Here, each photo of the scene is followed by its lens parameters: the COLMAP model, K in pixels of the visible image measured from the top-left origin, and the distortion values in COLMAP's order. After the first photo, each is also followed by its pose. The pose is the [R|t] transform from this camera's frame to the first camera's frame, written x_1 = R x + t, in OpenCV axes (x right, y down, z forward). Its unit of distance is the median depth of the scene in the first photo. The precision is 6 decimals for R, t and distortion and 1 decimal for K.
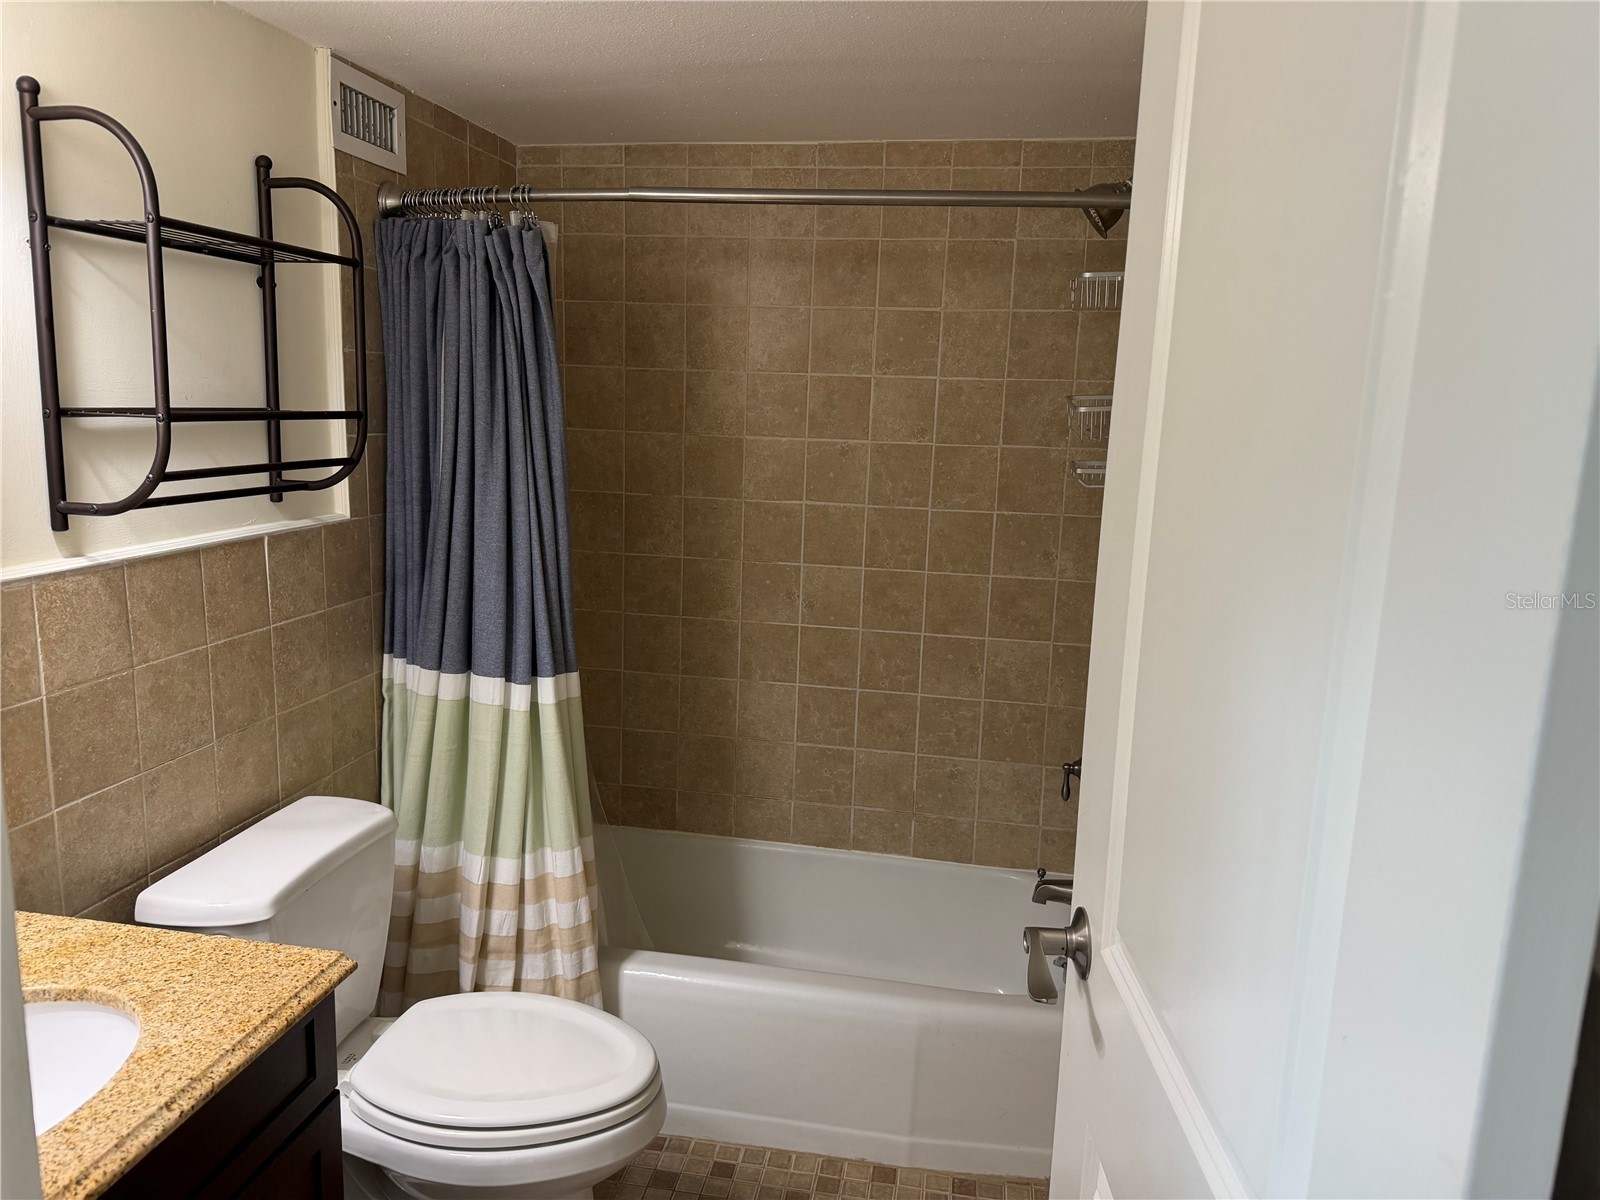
lens RADIAL K [[1116.3, 0, 810.7], [0, 1116.3, 604.1], [0, 0, 1]] dist [0.056395, -0.059754]
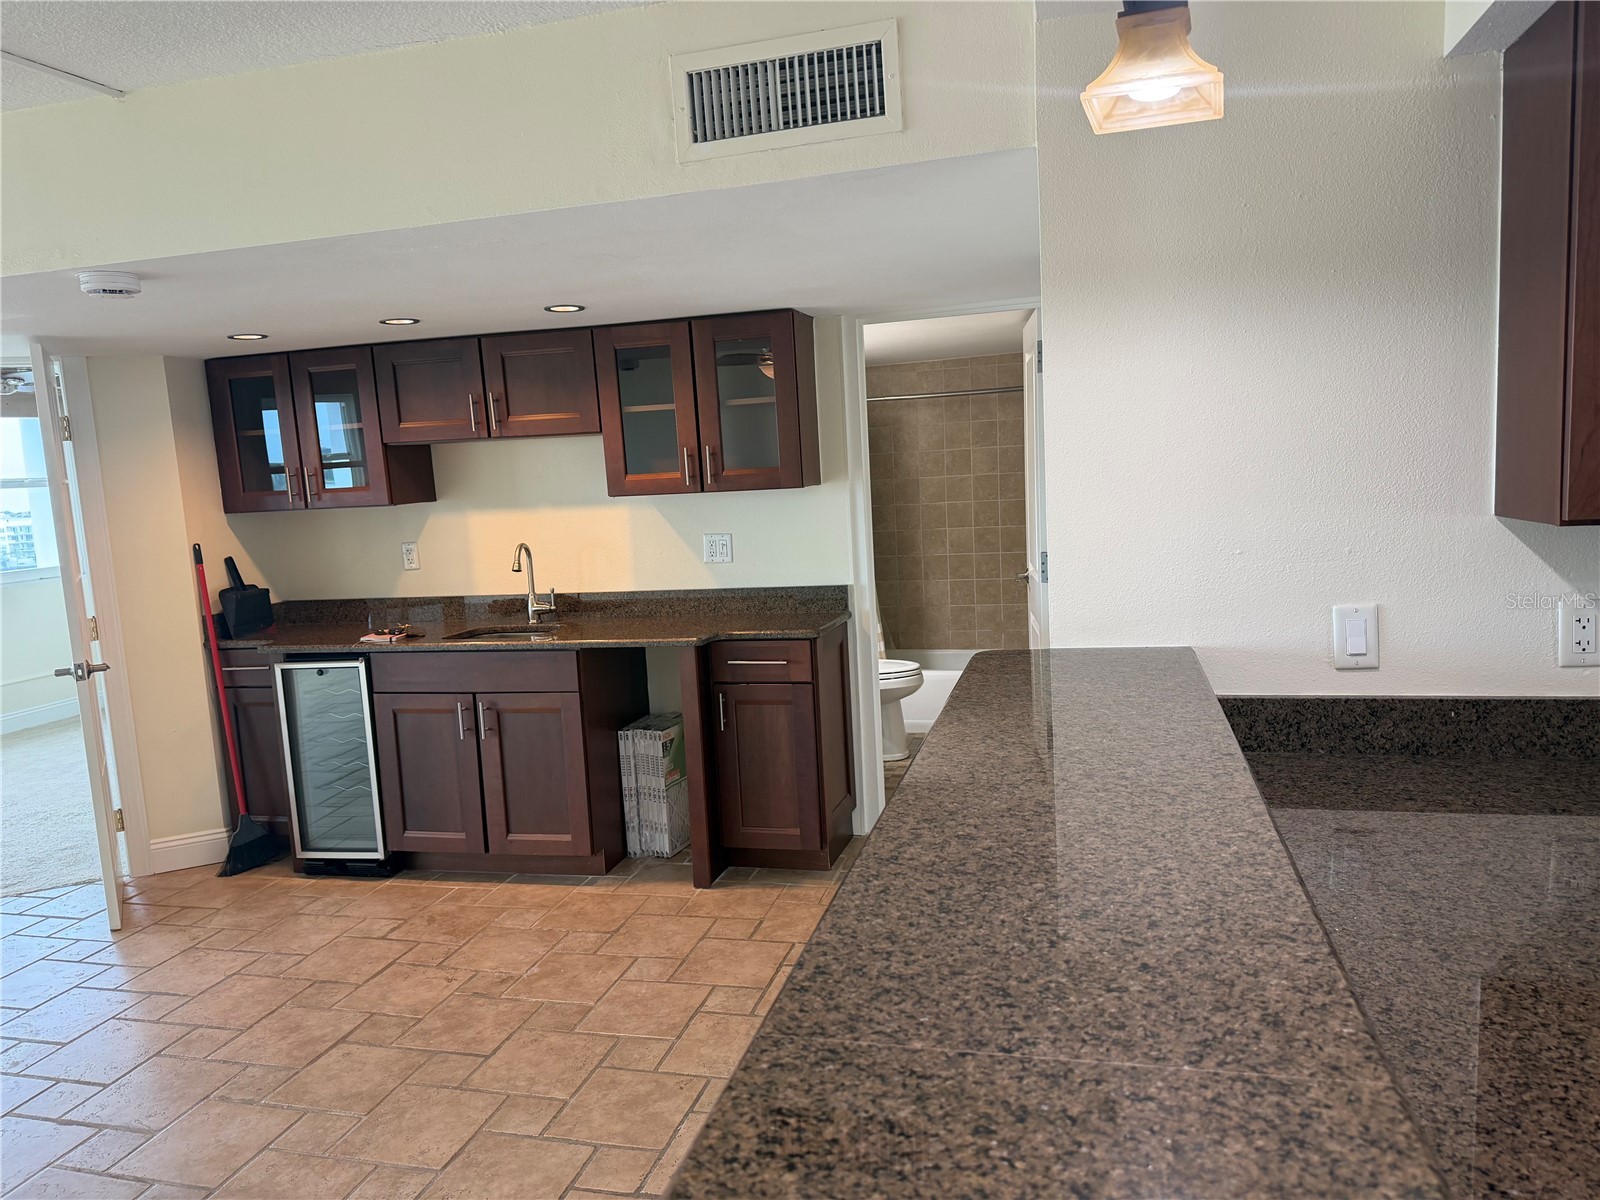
lens RADIAL K [[1116.3, 0, 805.7], [0, 1116.3, 609.8], [0, 0, 1]] dist [0.056395, -0.059754]
pose [[0.991798, -0.073636, -0.104468, -0.071992], [0.067336, 0.995765, -0.062600, 0.270051], [0.108636, 0.055052, 0.992556, -1.414059]]
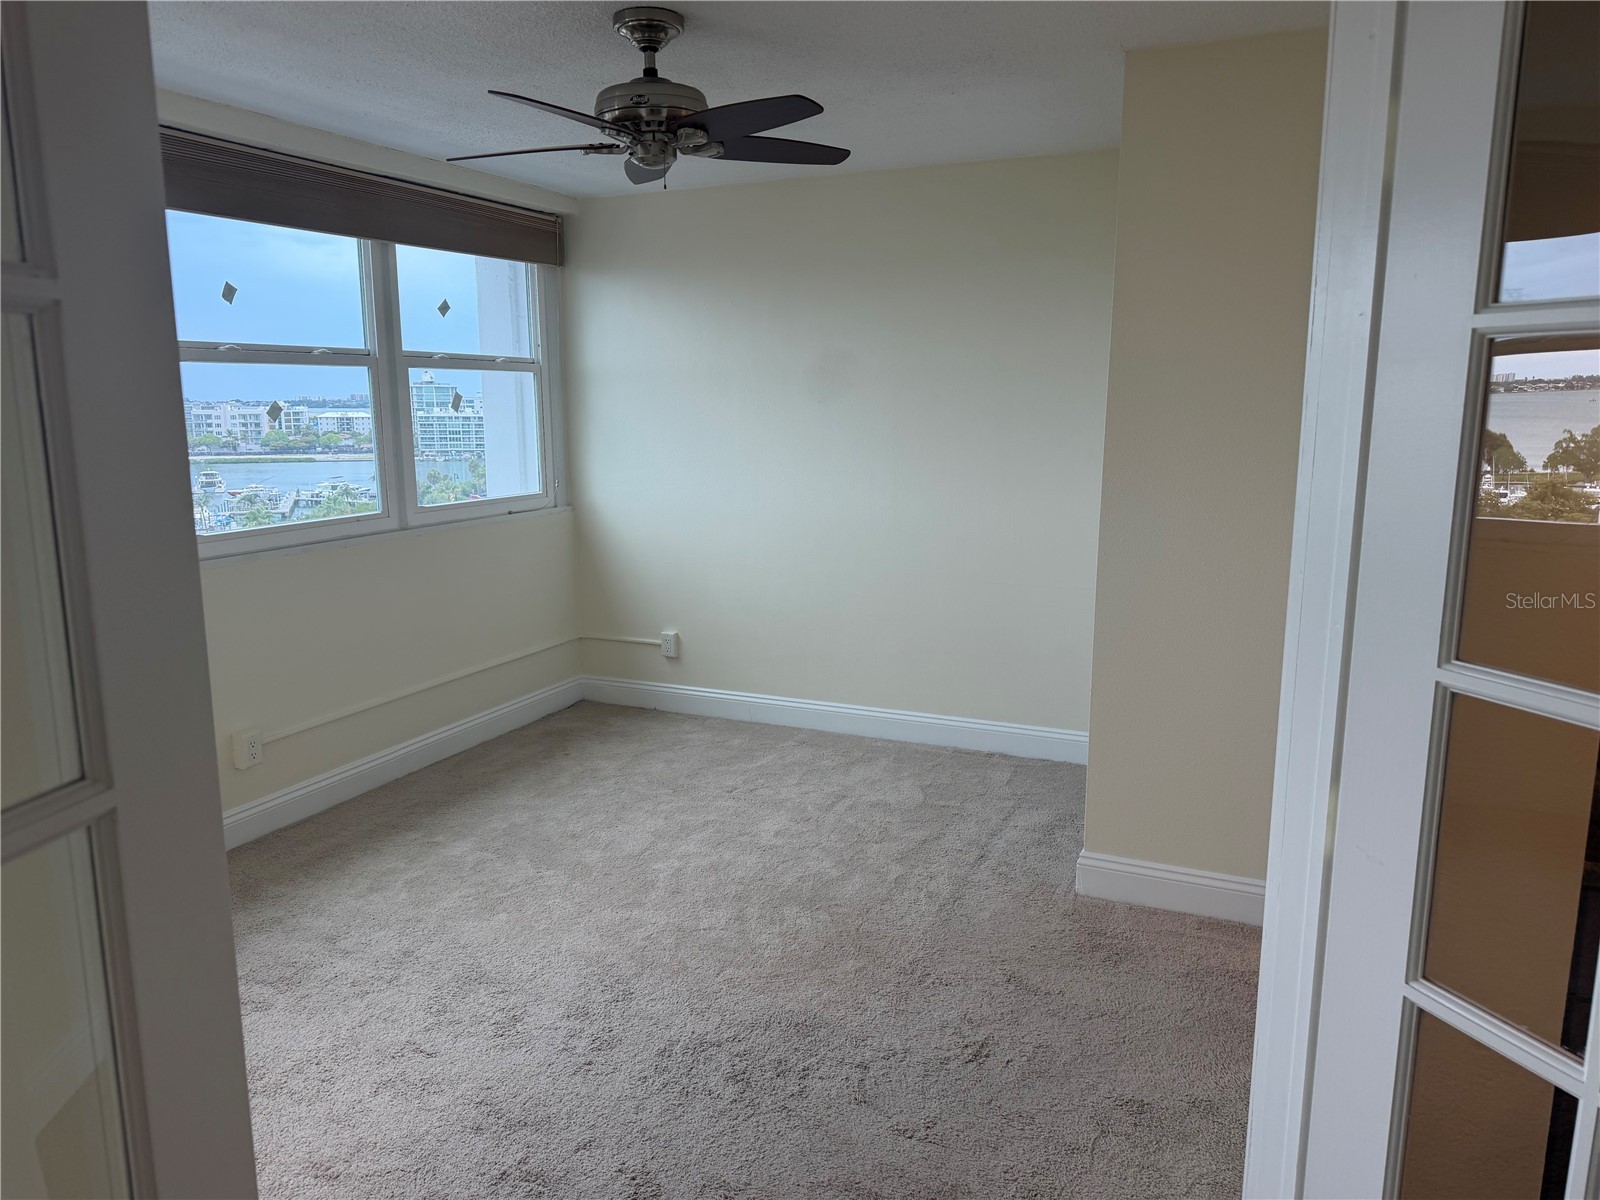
lens RADIAL K [[1116.3, 0, 813.8], [0, 1116.3, 598.1], [0, 0, 1]] dist [0.056395, -0.059754]
pose [[0.970267, 0.009126, -0.241864, -1.339462], [-0.012629, 0.999837, -0.012939, 0.043152], [0.241706, 0.015609, 0.970224, -0.468515]]
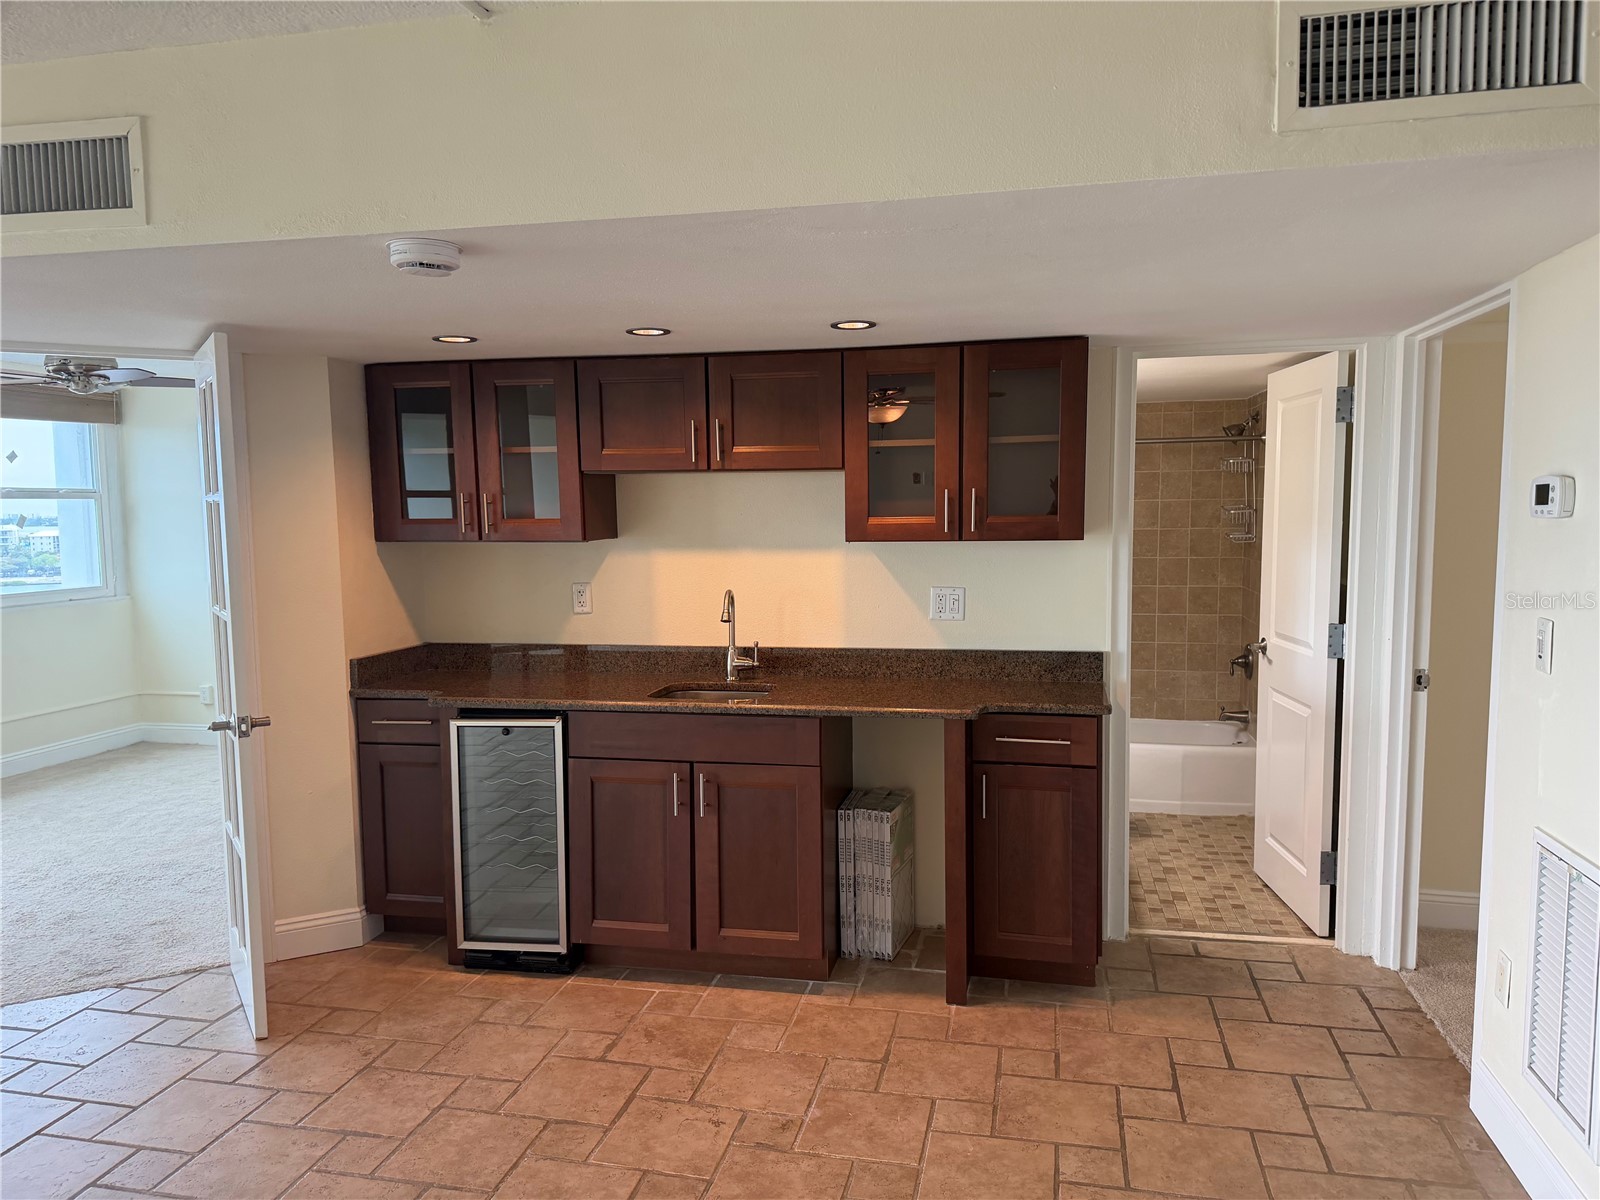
lens RADIAL K [[1116.3, 0, 804.2], [0, 1116.3, 613.8], [0, 0, 1]] dist [0.056395, -0.059754]
pose [[0.997714, -0.038718, -0.055381, -0.473069], [0.033414, 0.995041, -0.093684, 0.210621], [0.058734, 0.091619, 0.994060, -1.250074]]
